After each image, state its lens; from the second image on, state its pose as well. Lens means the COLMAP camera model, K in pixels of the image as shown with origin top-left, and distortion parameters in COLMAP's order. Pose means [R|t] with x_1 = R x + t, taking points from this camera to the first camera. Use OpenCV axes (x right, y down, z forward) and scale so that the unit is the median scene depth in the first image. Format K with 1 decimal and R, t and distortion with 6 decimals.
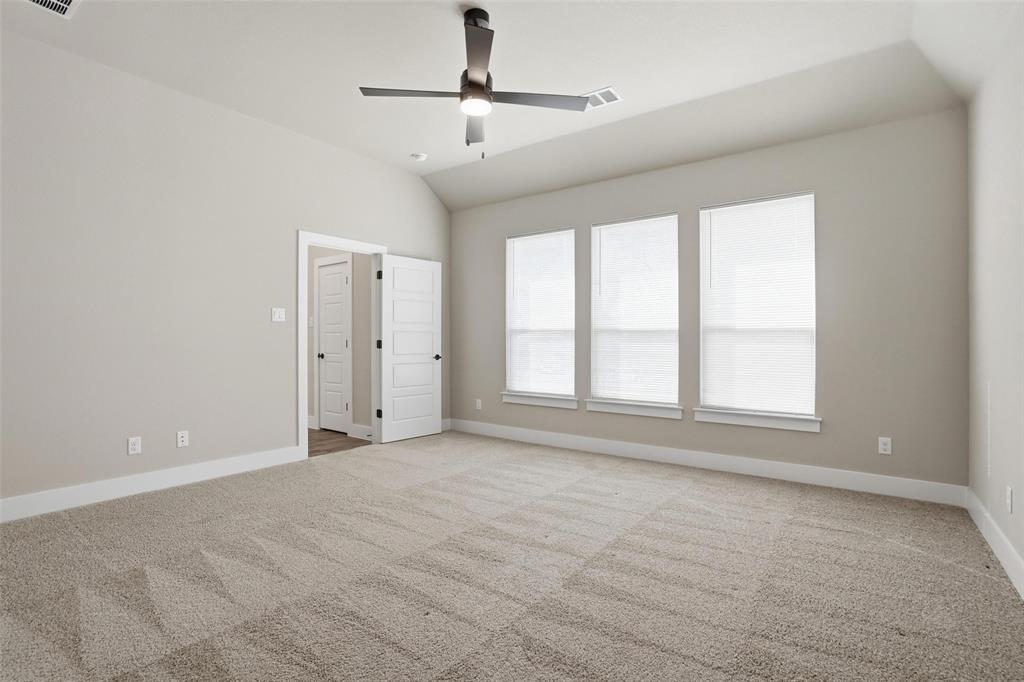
lens RADIAL K [[481.1, 0, 531.7], [0, 481.1, 345.8], [0, 0, 1]] dist [-0.051800, 0.018170]
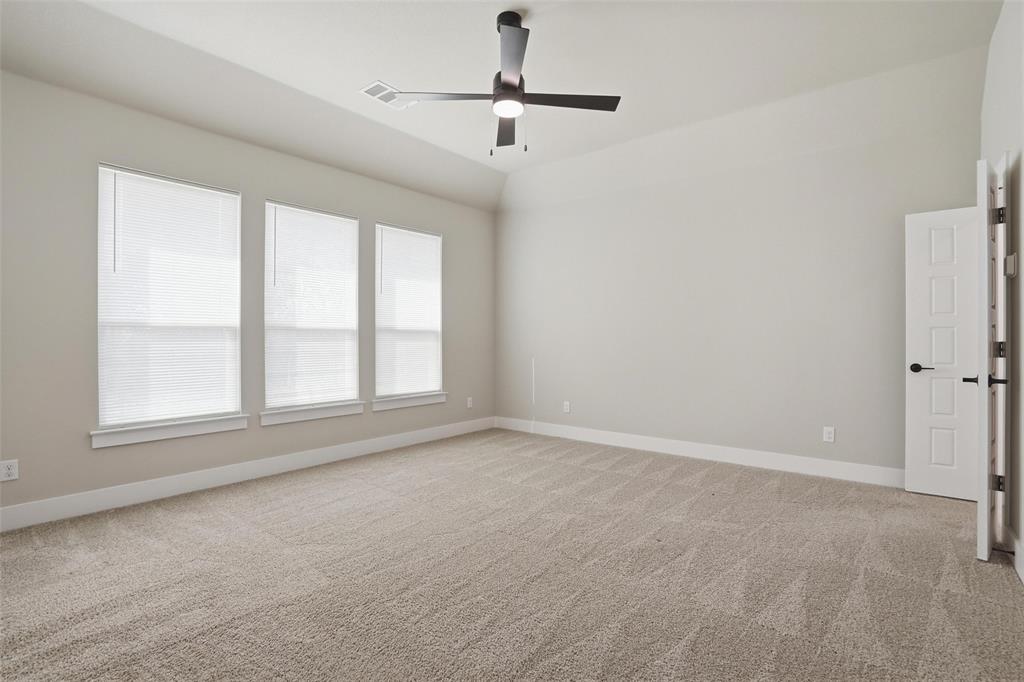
lens RADIAL K [[512.7, 0, 513.8], [0, 512.7, 339.3], [0, 0, 1]] dist [-0.001744, -0.000259]
pose [[0.058876, -0.003228, 0.998260, -0.795963], [0.015365, 0.999879, 0.002327, -0.008403], [-0.998147, 0.015202, 0.058918, 0.577798]]
